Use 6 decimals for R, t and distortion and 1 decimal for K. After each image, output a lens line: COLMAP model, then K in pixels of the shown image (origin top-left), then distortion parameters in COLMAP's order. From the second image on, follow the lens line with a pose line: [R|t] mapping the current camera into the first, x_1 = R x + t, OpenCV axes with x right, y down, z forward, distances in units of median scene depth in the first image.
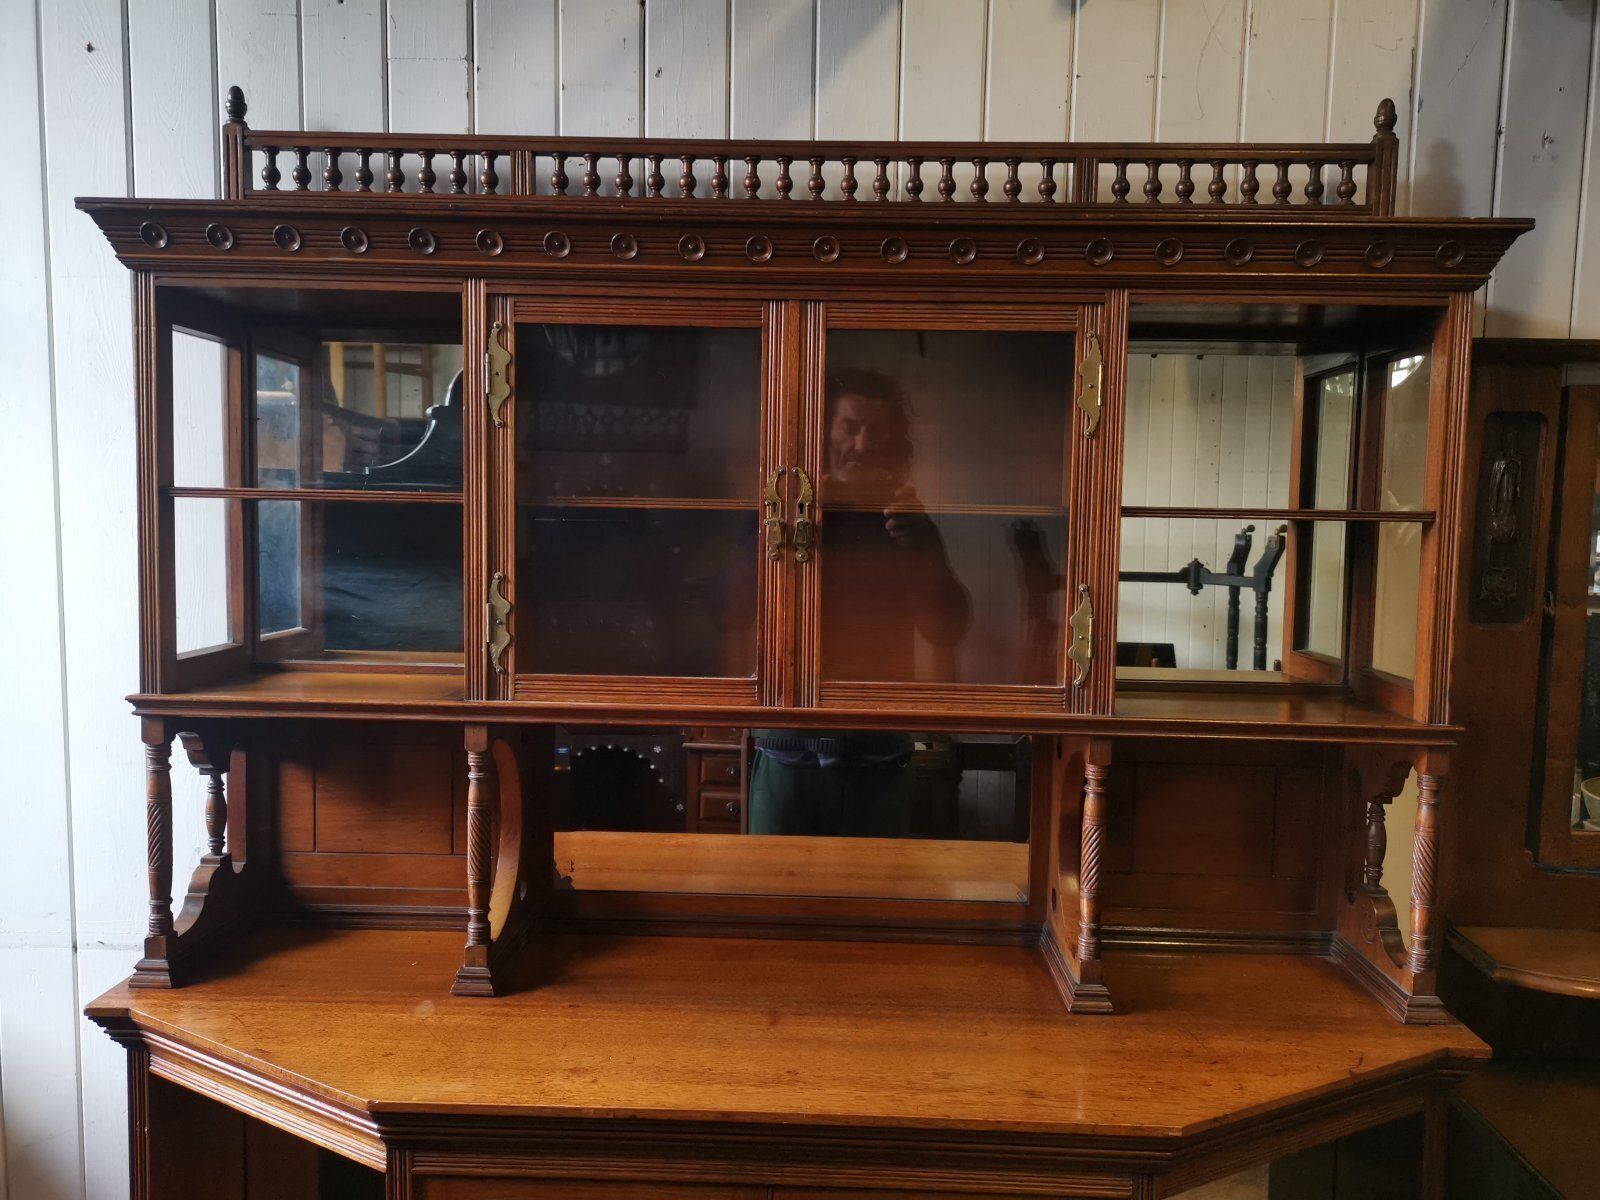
lens RADIAL K [[1229.6, 0, 802.6], [0, 1229.6, 595.3], [0, 0, 1]] dist [0.058402, -0.066696]
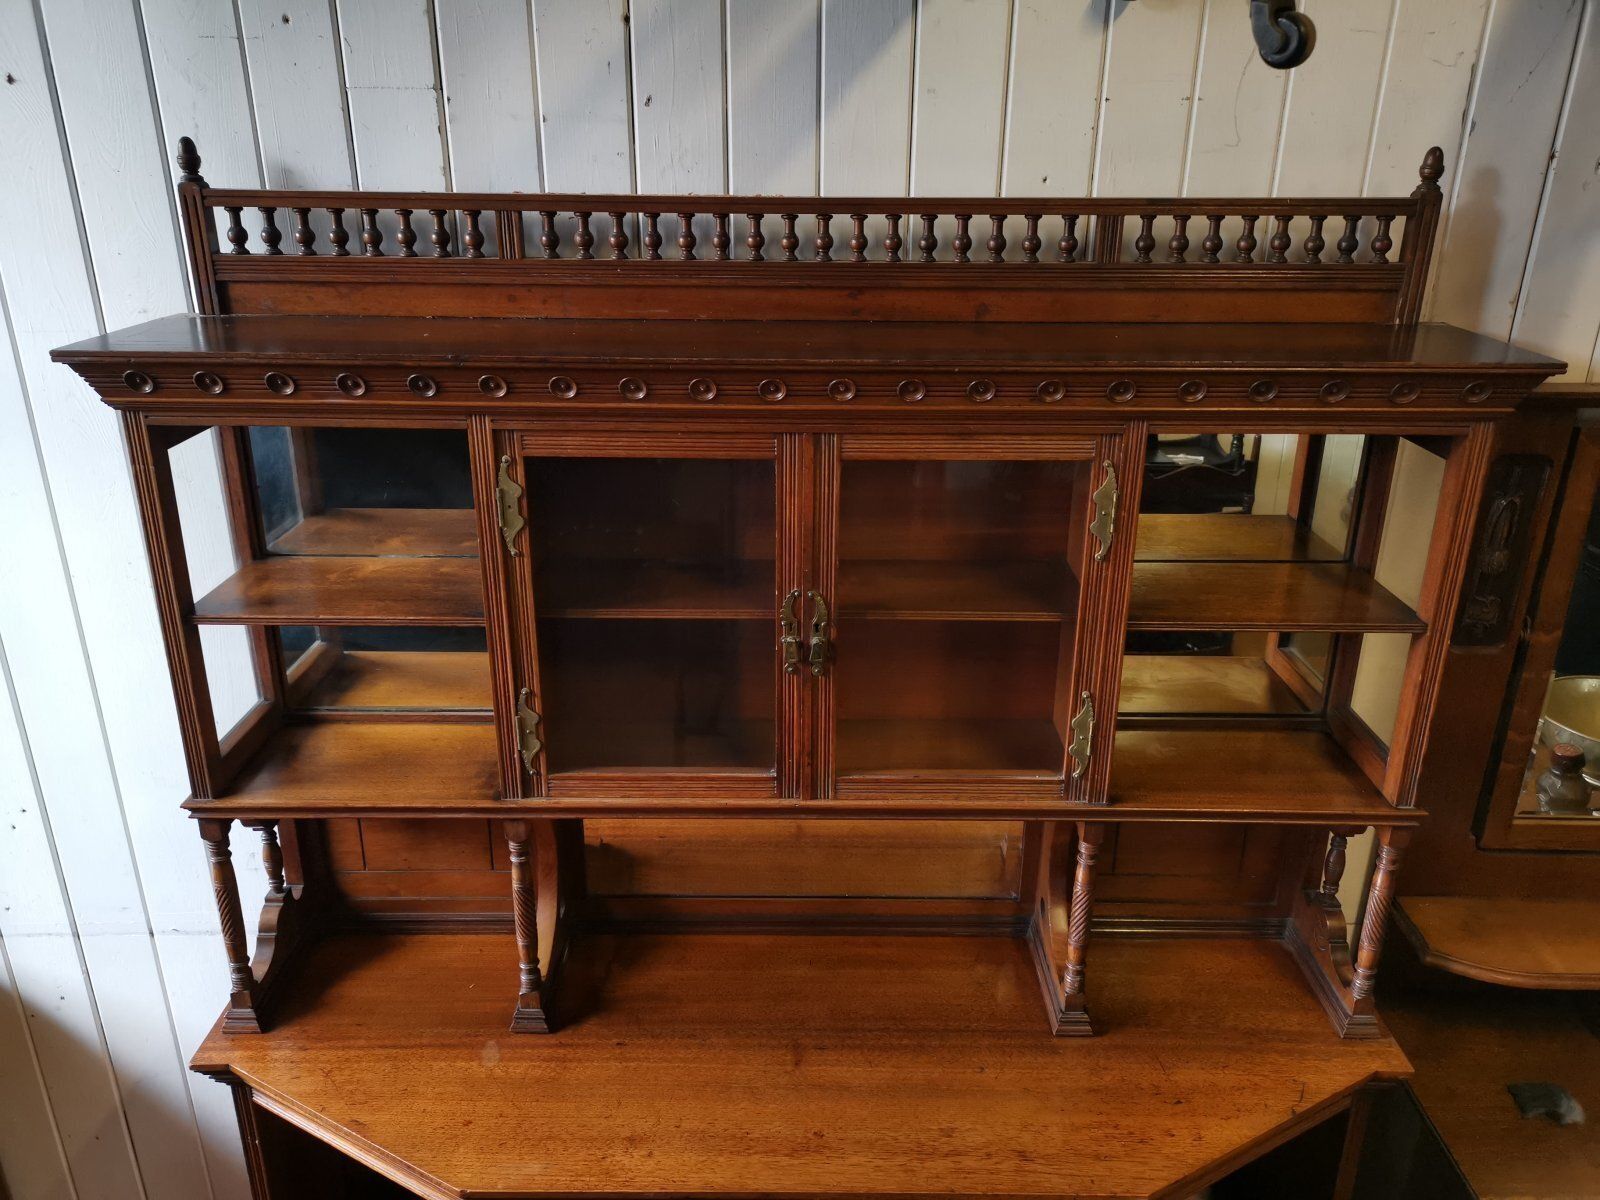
lens RADIAL K [[1229.6, 0, 799.9], [0, 1229.6, 594.0], [0, 0, 1]] dist [0.058402, -0.066696]
pose [[0.999651, -0.019372, 0.017948, -0.032515], [0.013342, 0.956985, 0.289832, -0.388876], [-0.022791, -0.289491, 0.956909, 0.026489]]
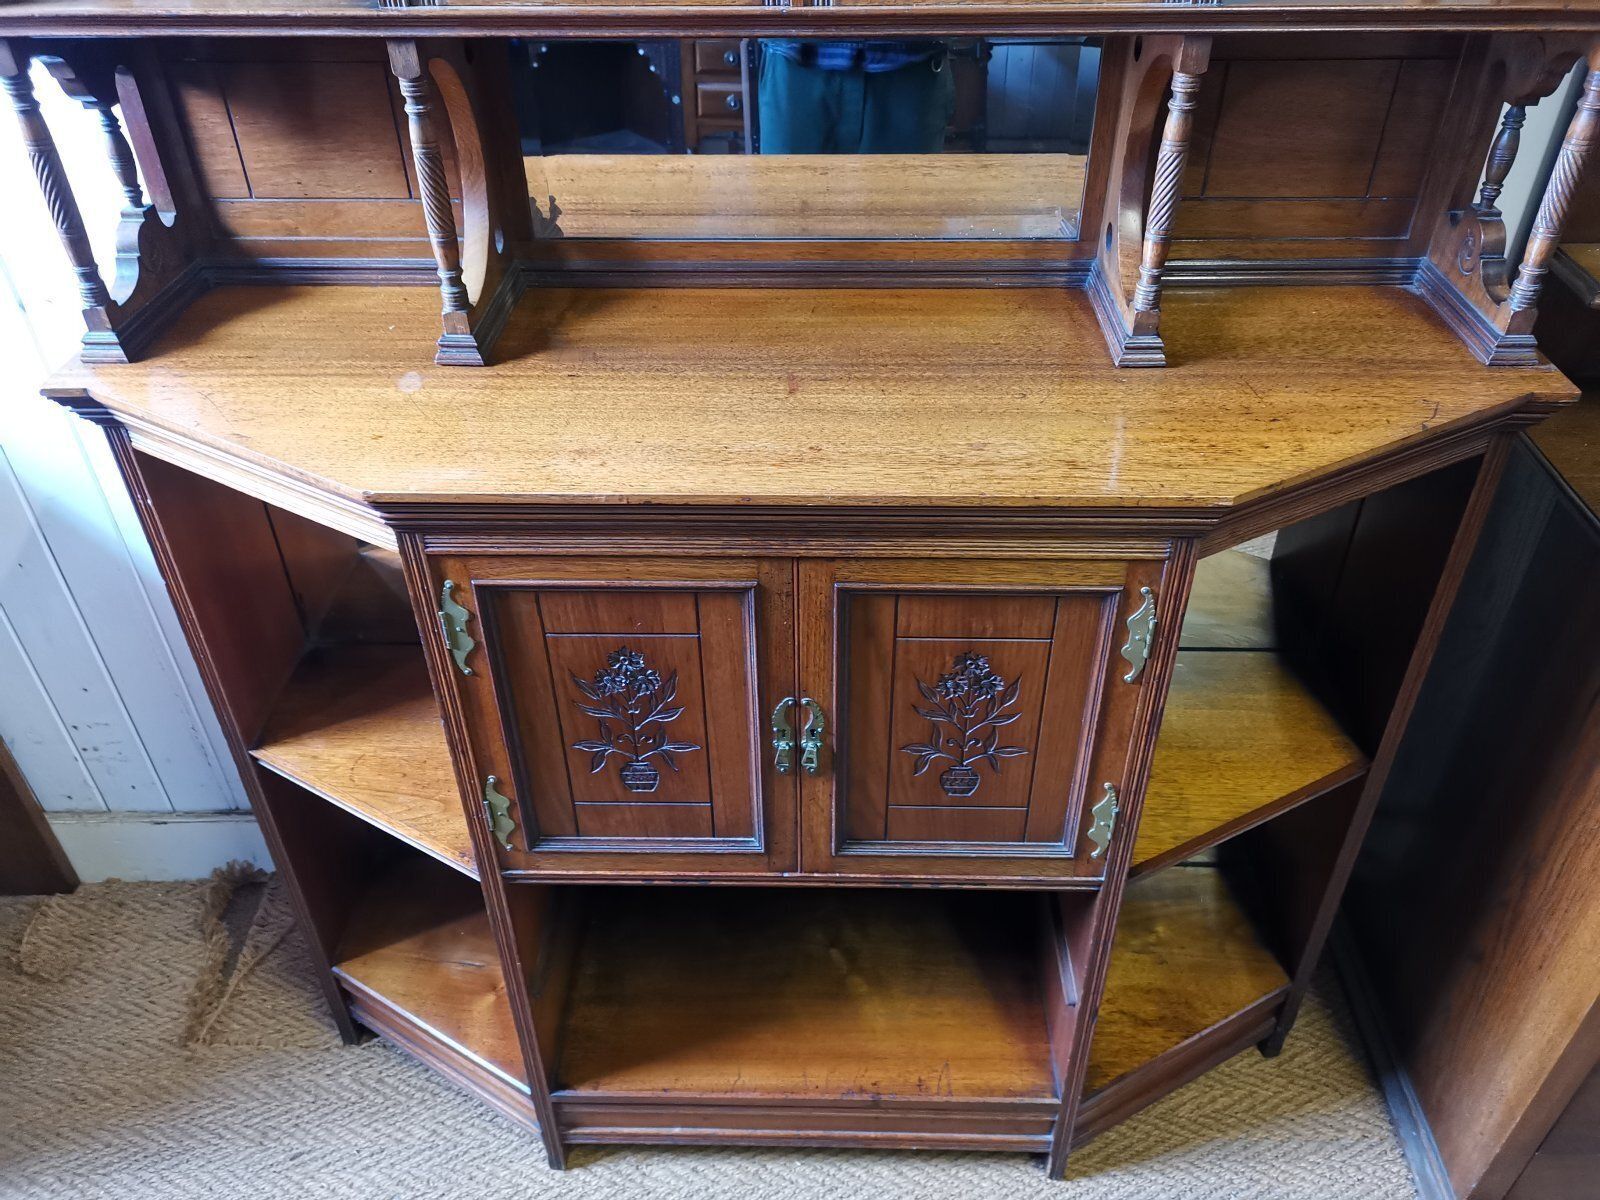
lens RADIAL K [[1229.6, 0, 802.6], [0, 1229.6, 596.2], [0, 0, 1]] dist [0.058402, -0.066696]
pose [[0.999607, -0.023408, -0.015428, -0.005238], [0.028031, 0.844065, 0.535508, -0.013407], [0.000487, -0.535730, 0.844389, 0.143214]]
